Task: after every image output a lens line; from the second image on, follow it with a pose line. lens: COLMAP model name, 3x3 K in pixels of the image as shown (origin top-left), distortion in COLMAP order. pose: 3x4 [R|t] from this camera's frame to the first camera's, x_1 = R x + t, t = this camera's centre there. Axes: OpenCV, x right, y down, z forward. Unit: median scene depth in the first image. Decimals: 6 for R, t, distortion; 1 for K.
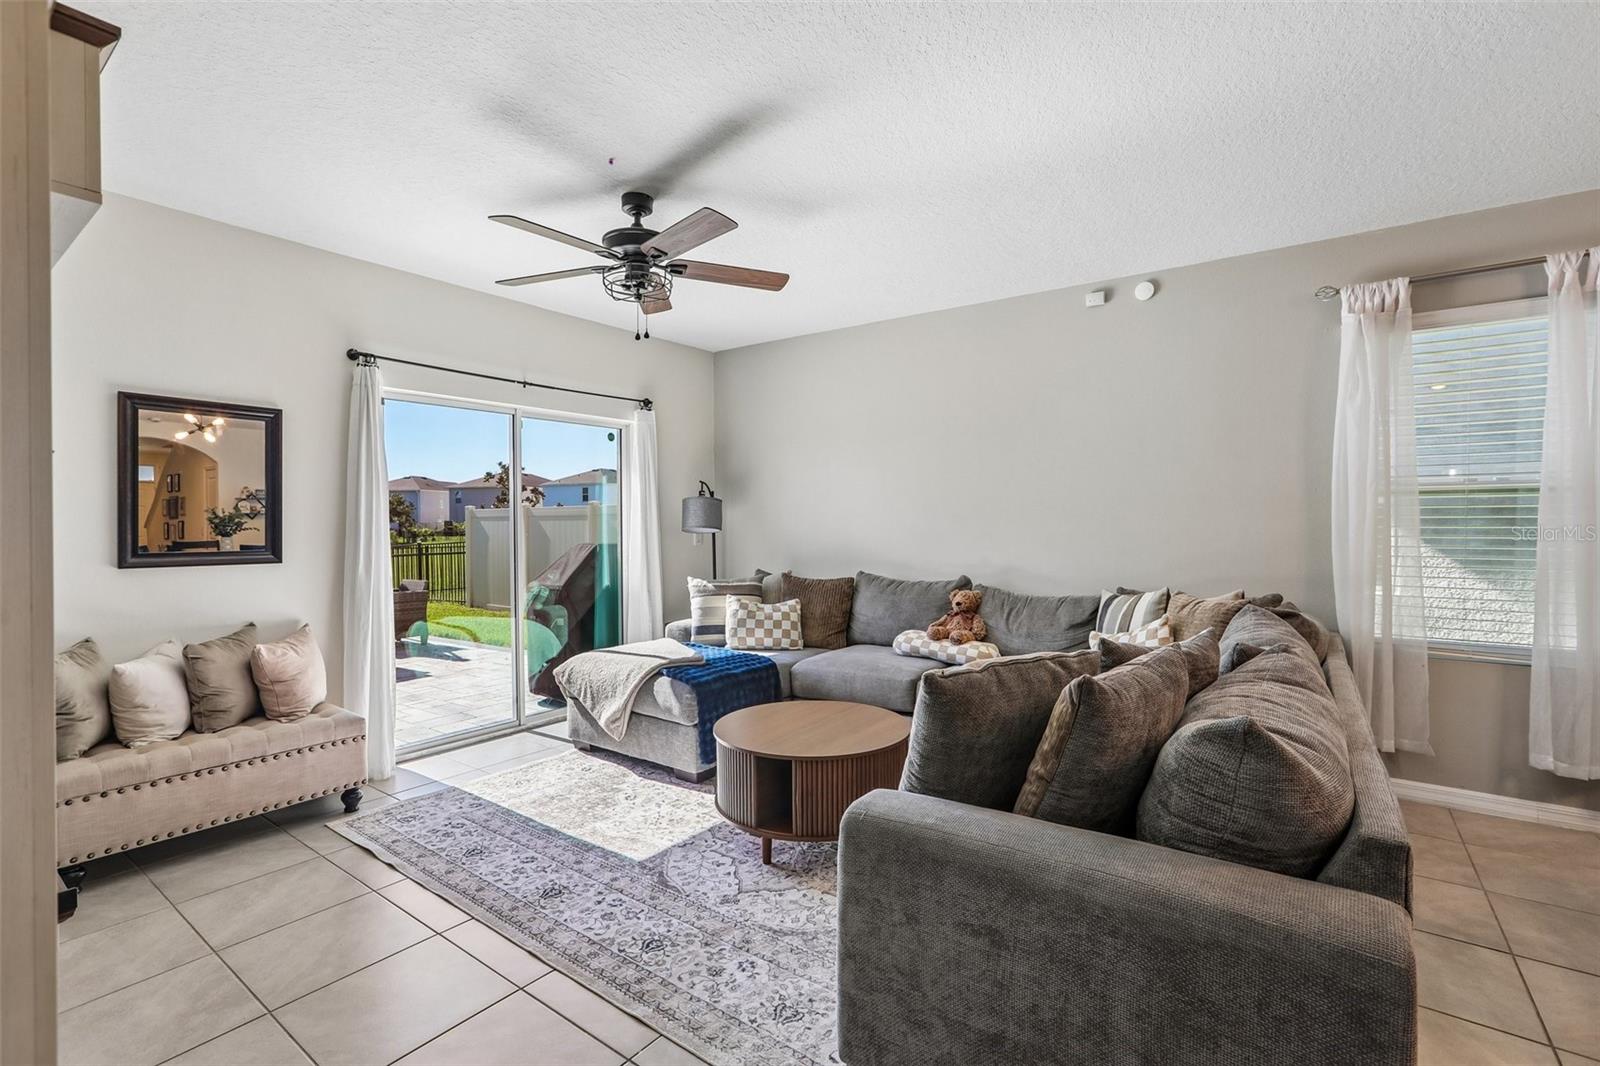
lens RADIAL K [[725.3, 0, 800.7], [0, 725.3, 527.2], [0, 0, 1]] dist [-0.037026, 0.016579]
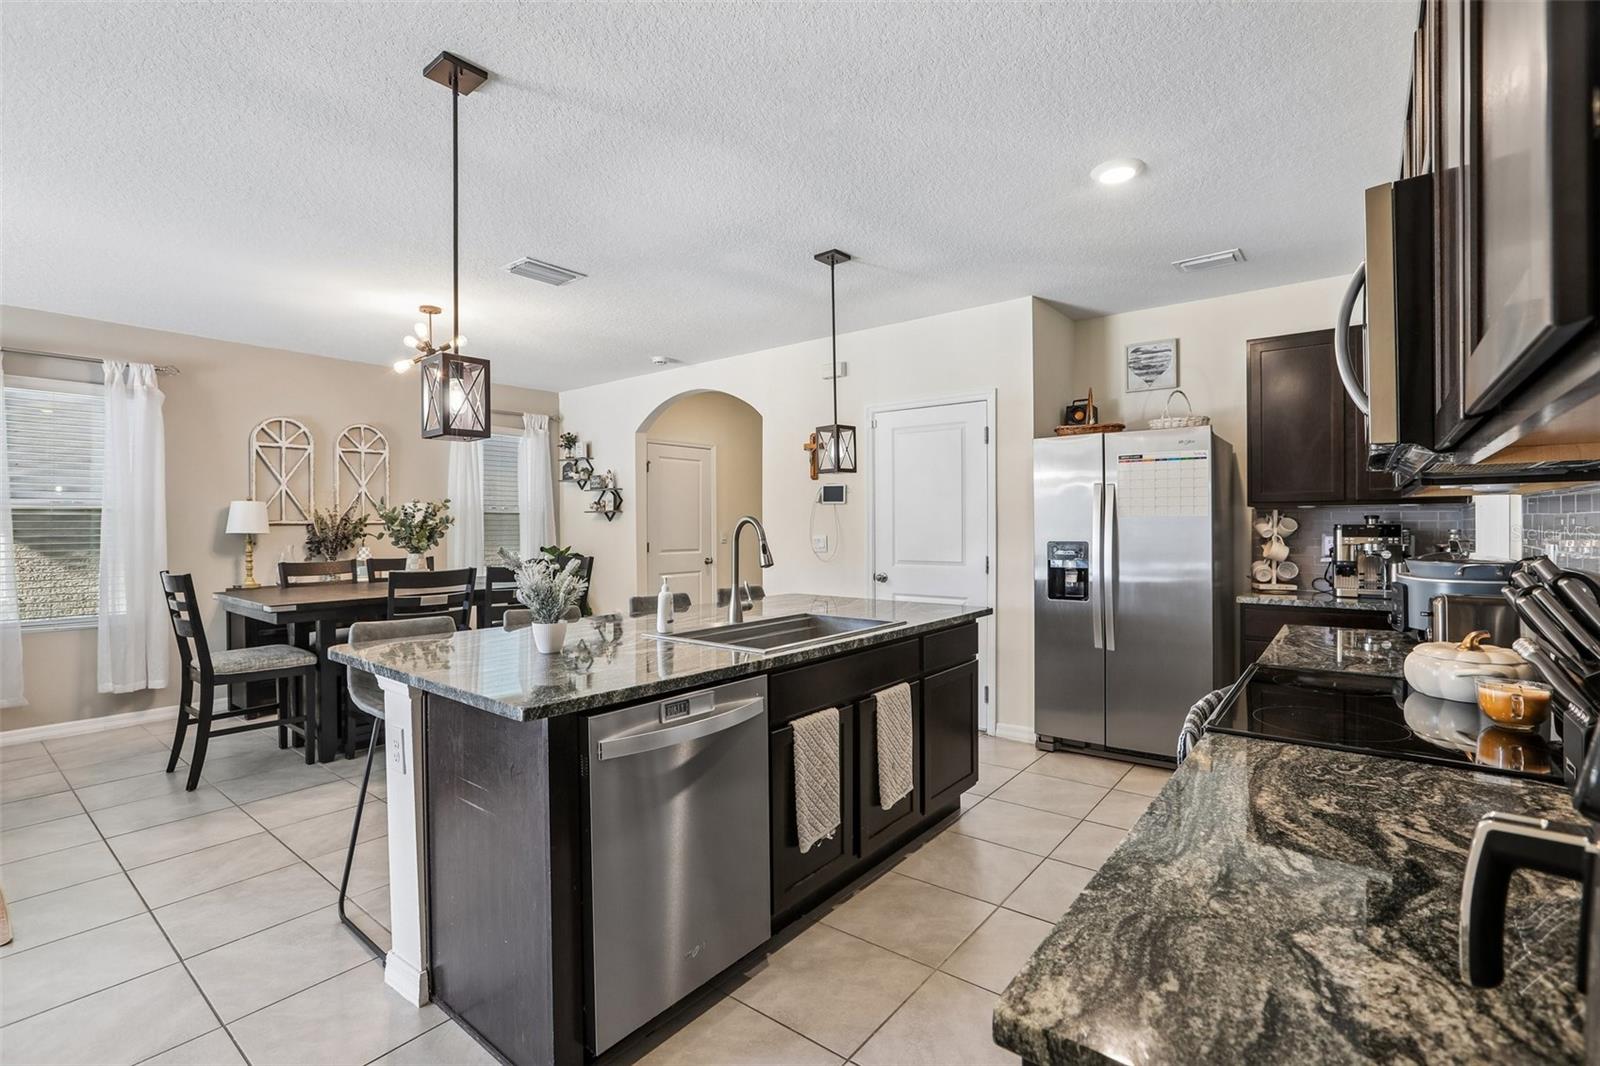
lens RADIAL K [[725.3, 0, 804.8], [0, 725.3, 527.0], [0, 0, 1]] dist [-0.037026, 0.016579]
pose [[0.033840, 0.000935, 0.999427, -0.428266], [0.014719, 0.999891, -0.001434, 0.006586], [-0.999319, 0.014759, 0.033822, -0.551613]]
